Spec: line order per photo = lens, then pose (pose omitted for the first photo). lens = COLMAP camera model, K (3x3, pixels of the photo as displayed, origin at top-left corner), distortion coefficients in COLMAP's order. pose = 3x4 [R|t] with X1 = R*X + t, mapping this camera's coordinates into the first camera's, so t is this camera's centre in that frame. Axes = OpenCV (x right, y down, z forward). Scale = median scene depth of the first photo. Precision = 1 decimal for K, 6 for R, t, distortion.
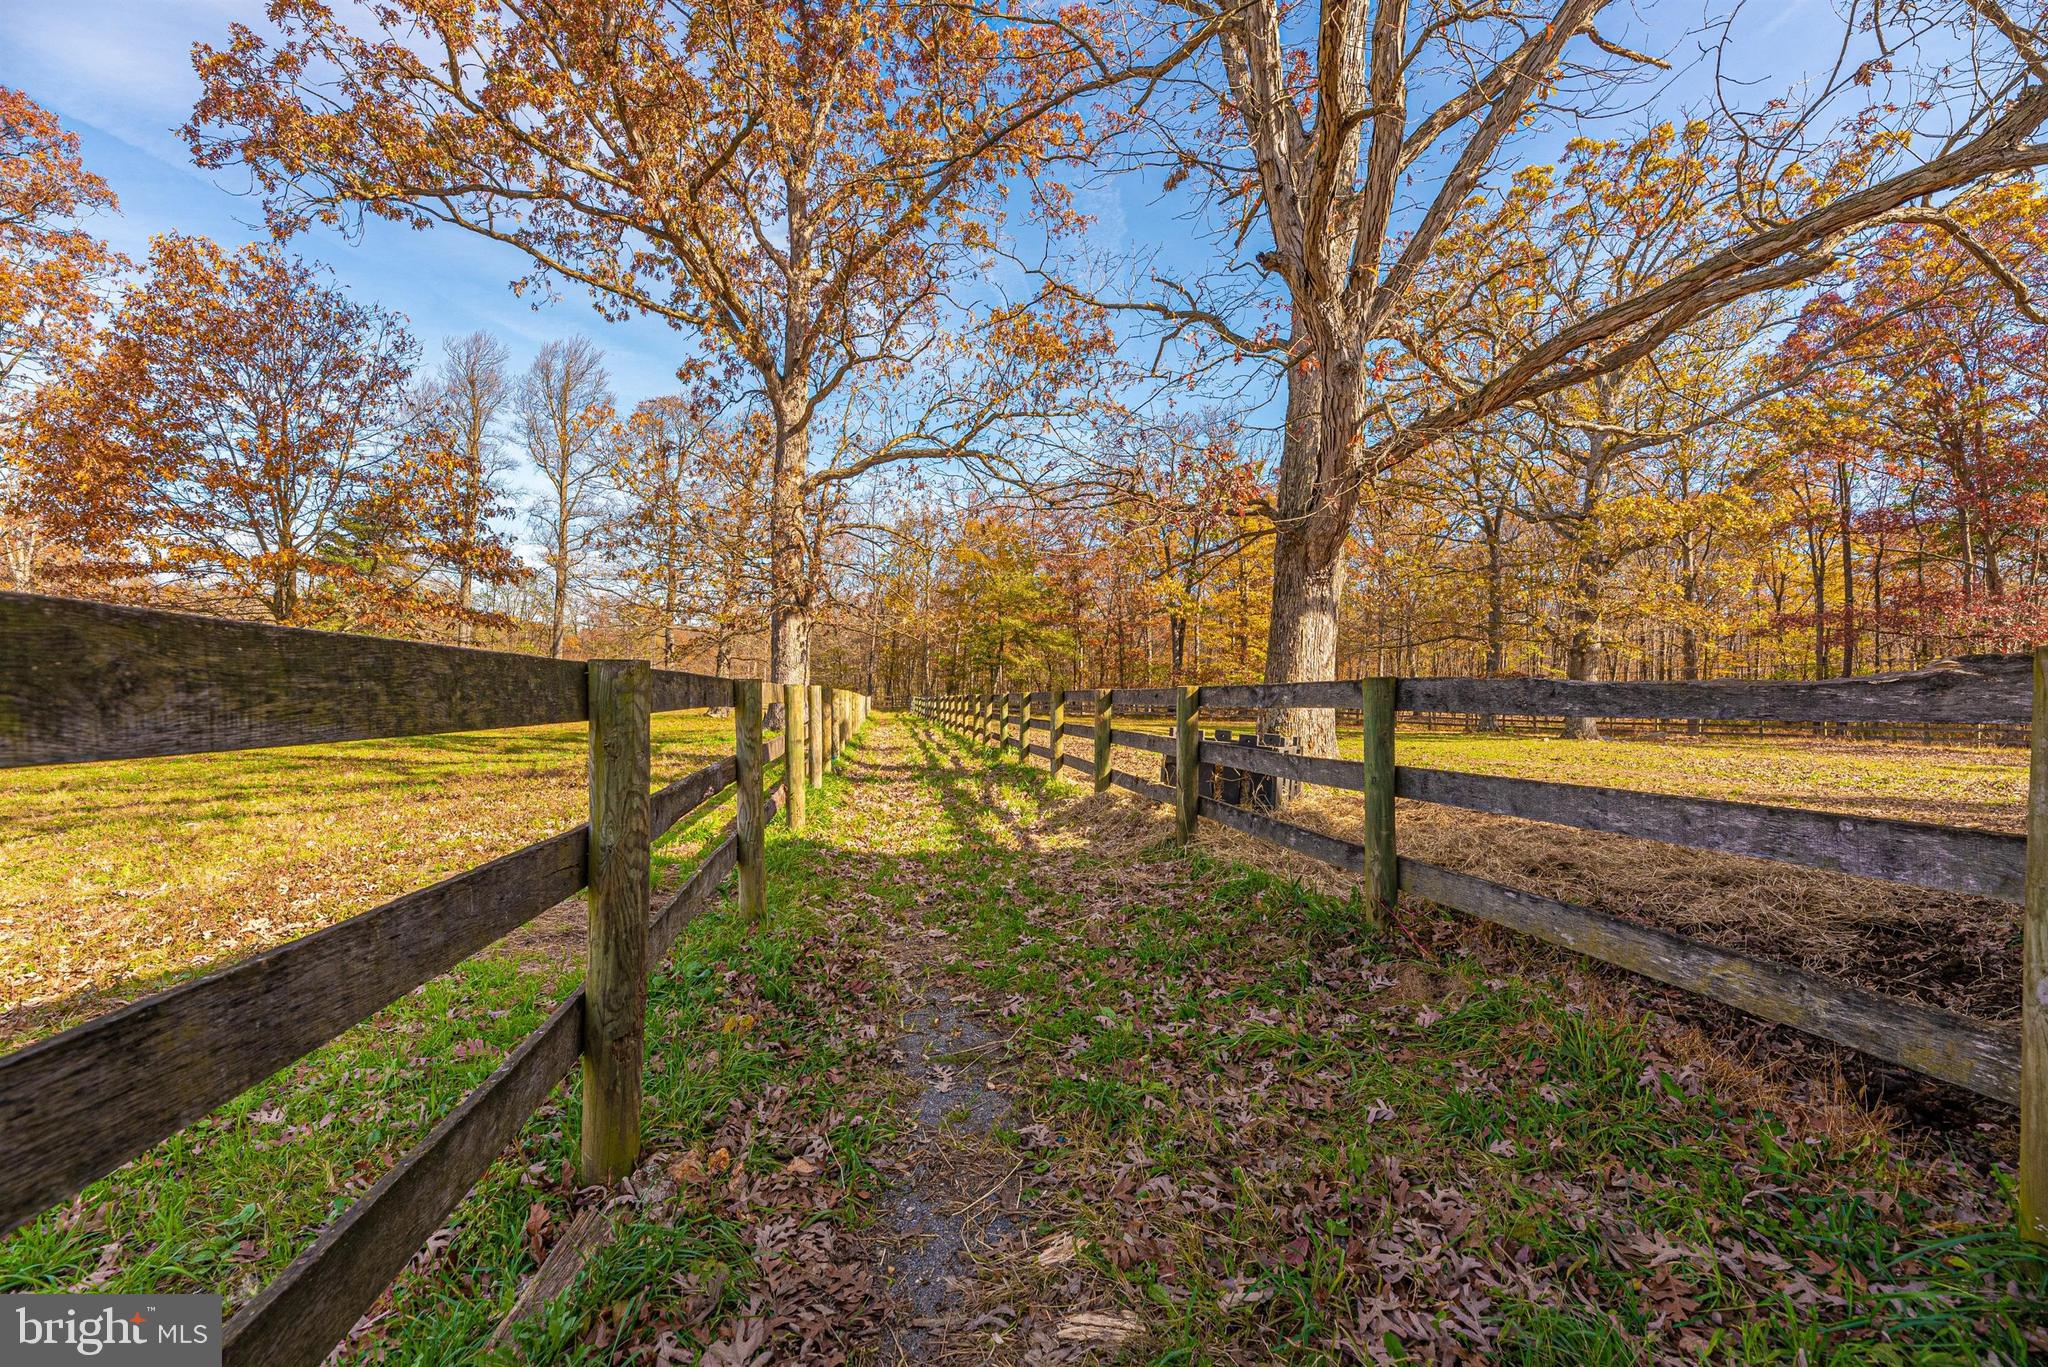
lens RADIAL K [[847.7, 0, 1025.1], [0, 847.7, 682.4], [0, 0, 1]] dist [0.008651, 0.000019]
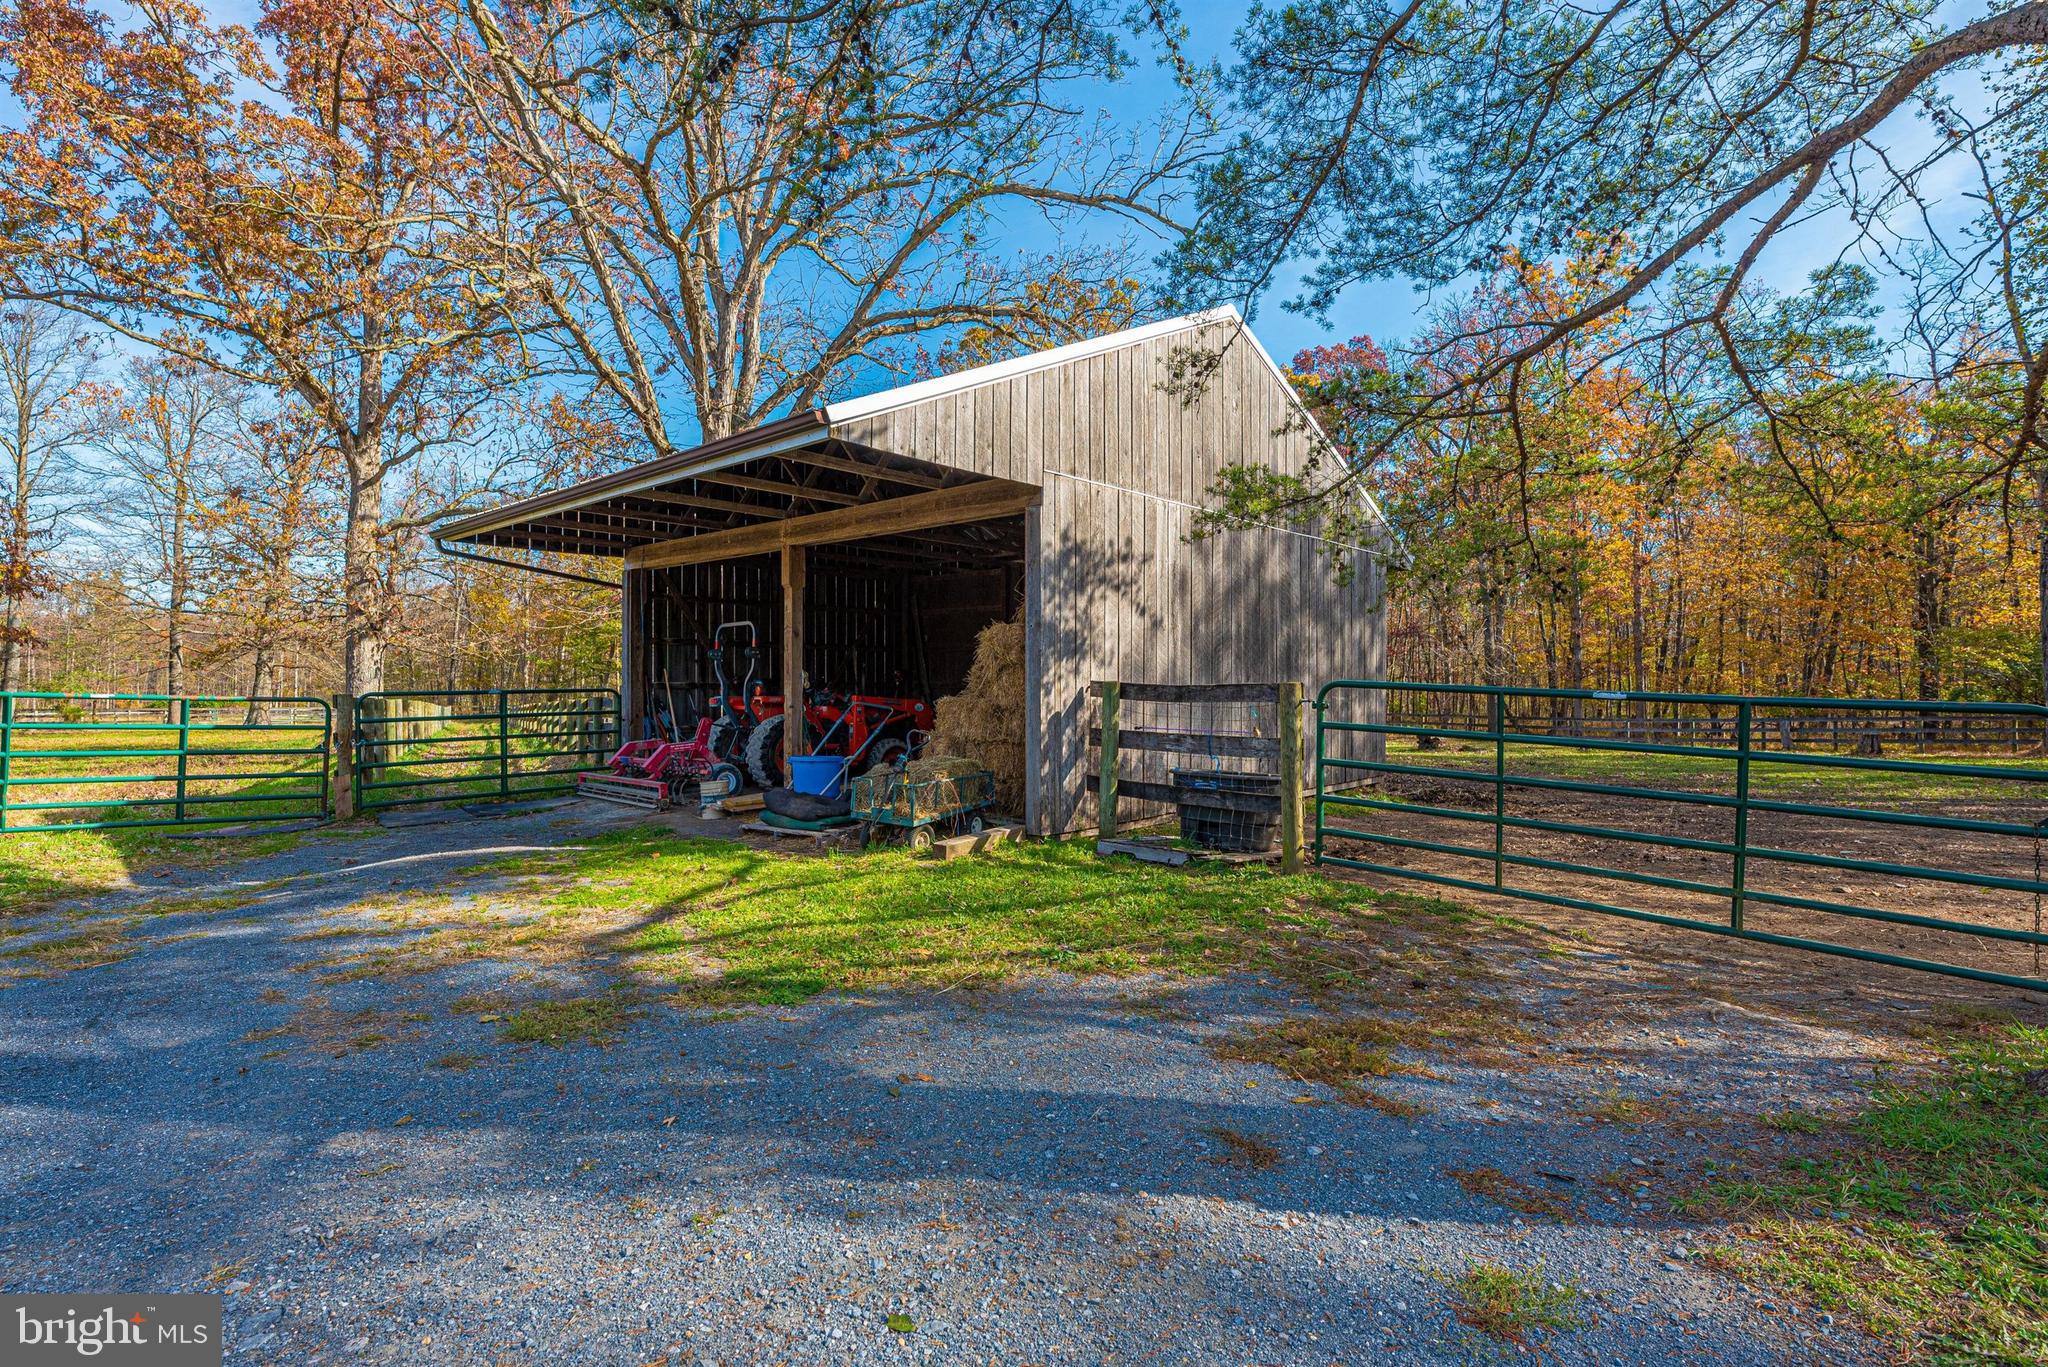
lens RADIAL K [[967.9, 0, 1019.2], [0, 967.9, 678.1], [0, 0, 1]] dist [-0.002426, -0.000216]
pose [[0.940602, -0.006212, 0.339455, 0.127604], [0.008662, 0.999946, -0.005704, -0.006917], [-0.339401, 0.008305, 0.940605, -0.590511]]
